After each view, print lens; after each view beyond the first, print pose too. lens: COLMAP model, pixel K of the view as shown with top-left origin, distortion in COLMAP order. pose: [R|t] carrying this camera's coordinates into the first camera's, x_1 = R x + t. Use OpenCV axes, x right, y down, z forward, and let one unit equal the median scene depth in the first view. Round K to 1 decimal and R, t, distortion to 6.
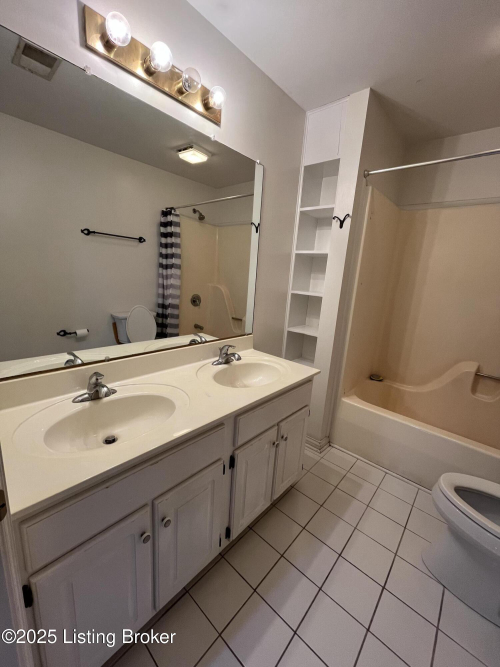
lens RADIAL K [[269.3, 0, 251.1], [0, 269.3, 333.4], [0, 0, 1]] dist [-0.002922, -0.000115]
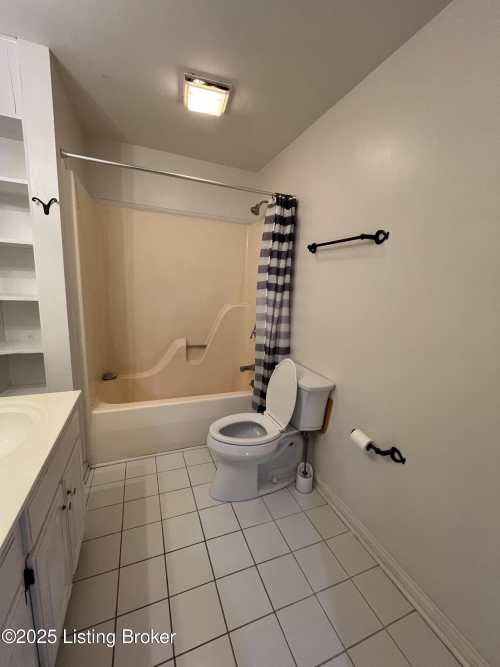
lens RADIAL K [[269.3, 0, 251.1], [0, 269.3, 332.9], [0, 0, 1]] dist [-0.002922, -0.000115]
pose [[0.445123, -0.211241, 0.870197, -0.152789], [0.180269, 0.973021, 0.143990, -0.046850], [-0.877137, 0.092776, 0.471194, 0.108104]]
